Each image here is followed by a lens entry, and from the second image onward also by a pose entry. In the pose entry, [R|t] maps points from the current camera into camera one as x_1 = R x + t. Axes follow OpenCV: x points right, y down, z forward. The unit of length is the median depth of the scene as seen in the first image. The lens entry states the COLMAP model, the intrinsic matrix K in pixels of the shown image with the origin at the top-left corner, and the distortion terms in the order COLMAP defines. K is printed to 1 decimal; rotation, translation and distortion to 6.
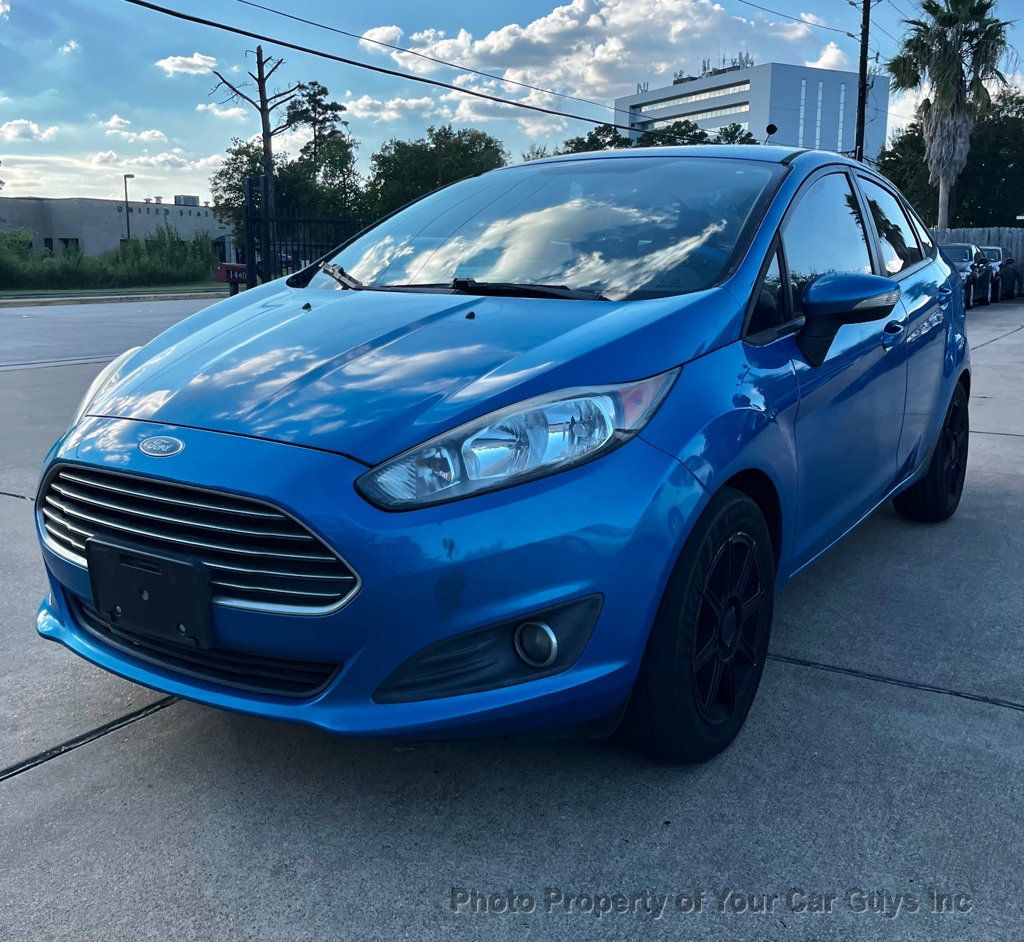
lens RADIAL K [[990.9, 0, 506.4], [0, 990.9, 468.4], [0, 0, 1]] dist [0.006492, 0.000000]
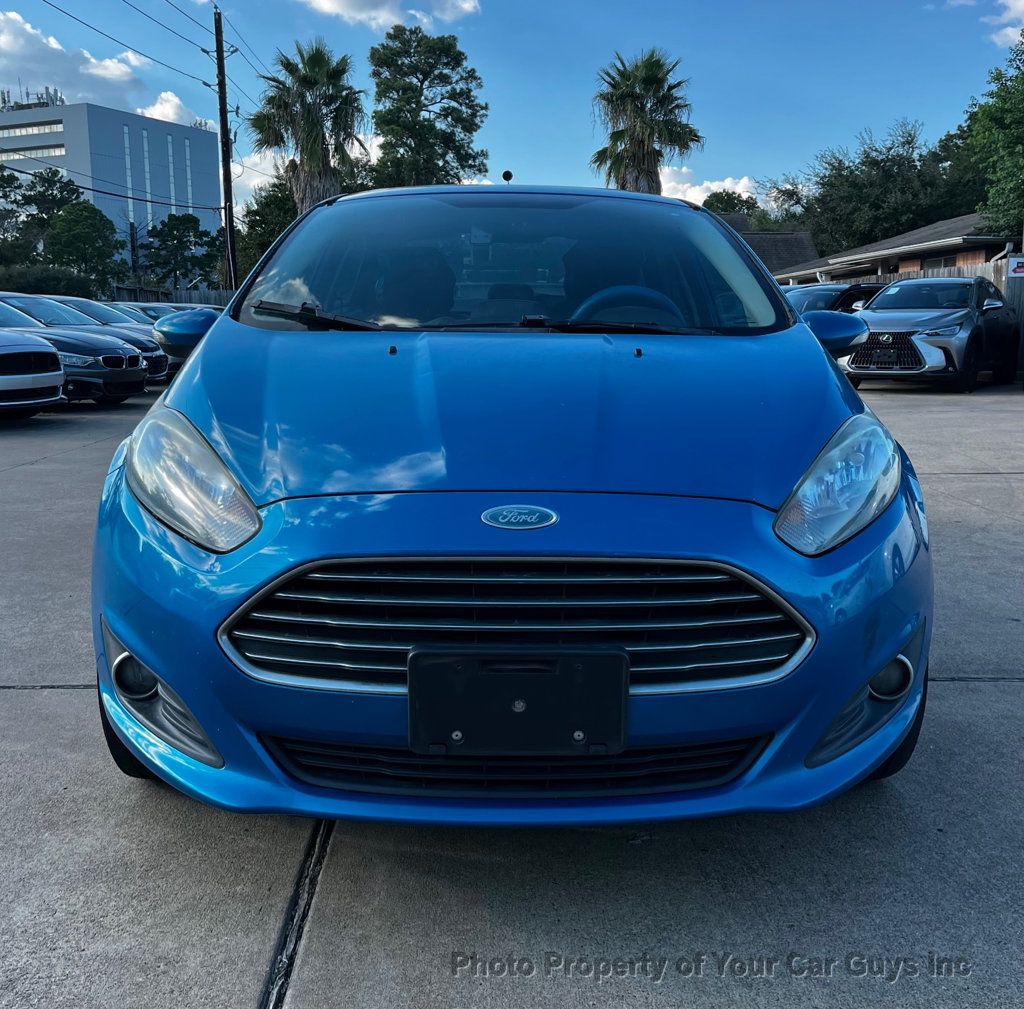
lens RADIAL K [[1089.6, 0, 432.7], [0, 1089.6, 535.6], [0, 0, 1]] dist [0.021379, 0.000000]
pose [[0.834235, -0.103693, 0.541572, -0.083406], [0.112672, 0.993493, 0.016661, -0.002852], [-0.539775, 0.047120, 0.840490, 0.028827]]
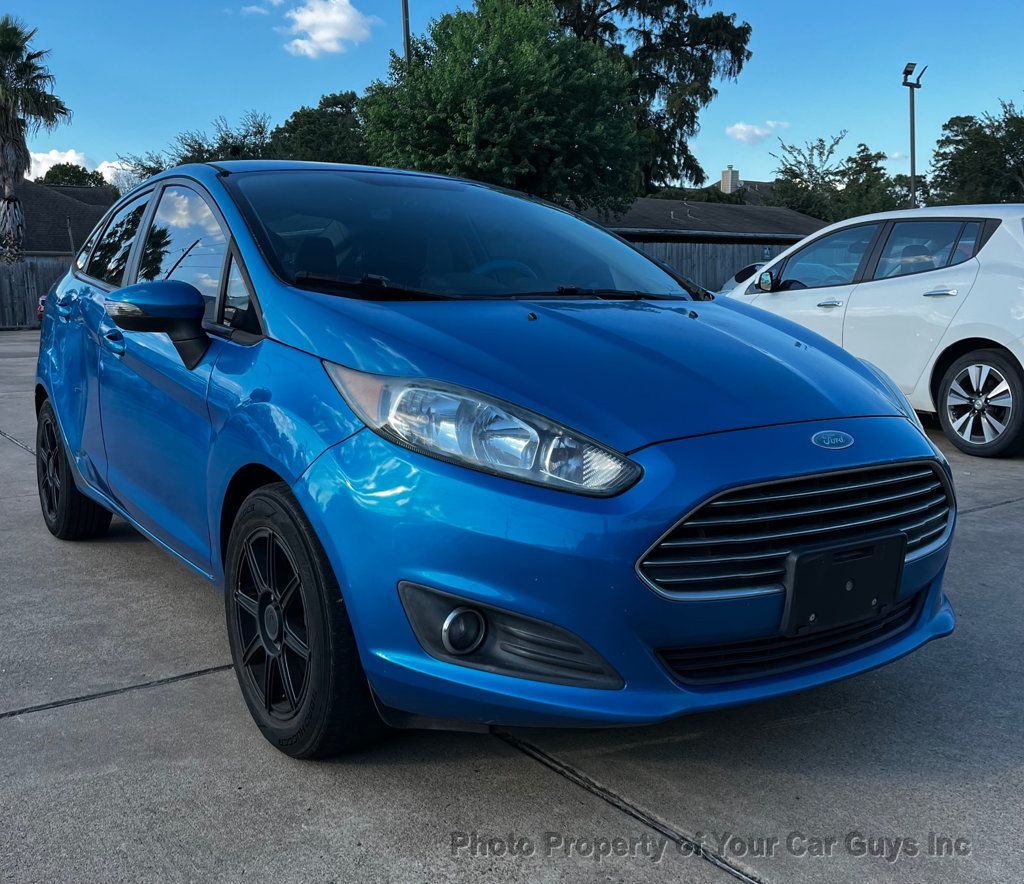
lens RADIAL K [[1062.7, 0, 465.3], [0, 1062.7, 477.0], [0, 0, 1]] dist [0.022957, 0.000000]
pose [[0.402540, -0.156823, 0.901869, -0.142354], [0.195433, 0.977224, 0.082696, -0.014273], [-0.894297, 0.142967, 0.424020, 0.083251]]
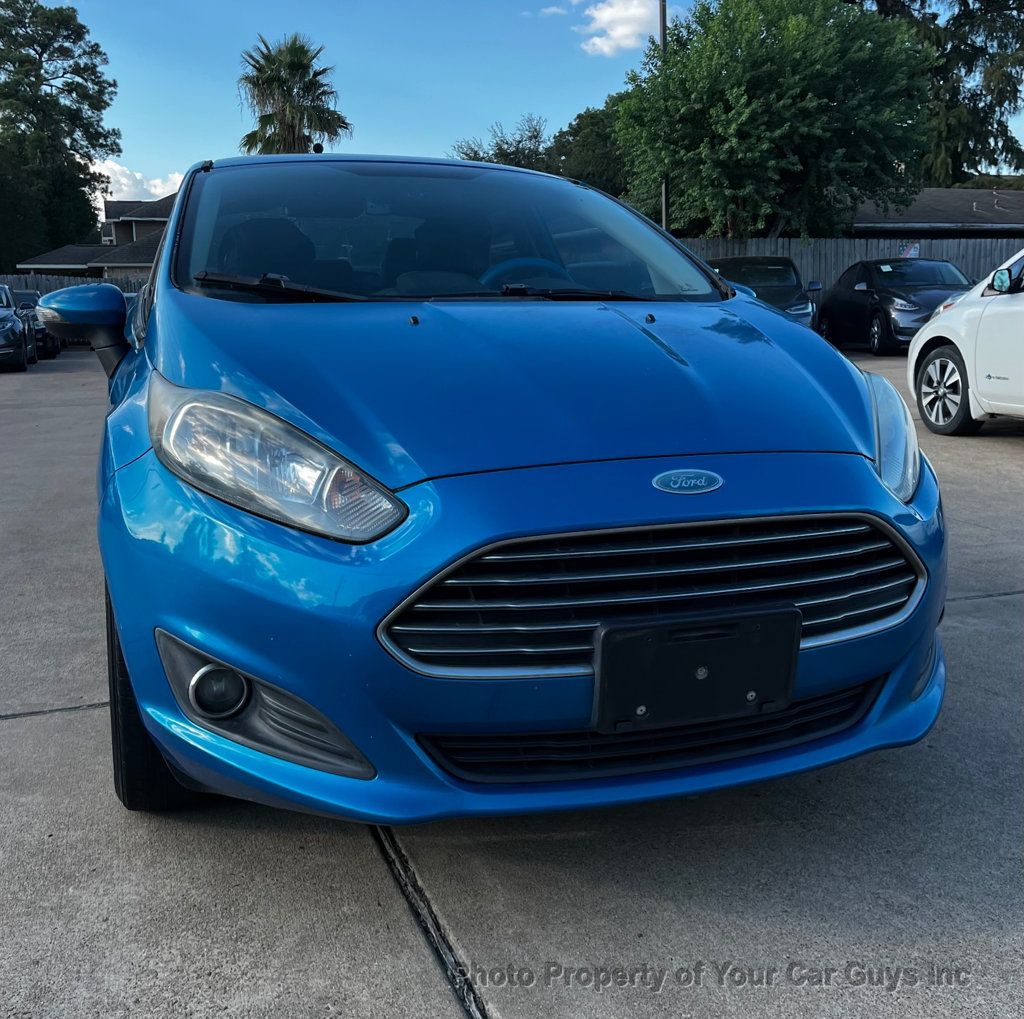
lens RADIAL K [[1089.6, 0, 433.9], [0, 1089.6, 529.8], [0, 0, 1]] dist [0.021379, 0.000000]
pose [[0.632695, -0.163504, 0.756944, -0.107266], [0.173412, 0.982548, 0.067289, -0.007371], [-0.754736, 0.088690, 0.650006, 0.056467]]
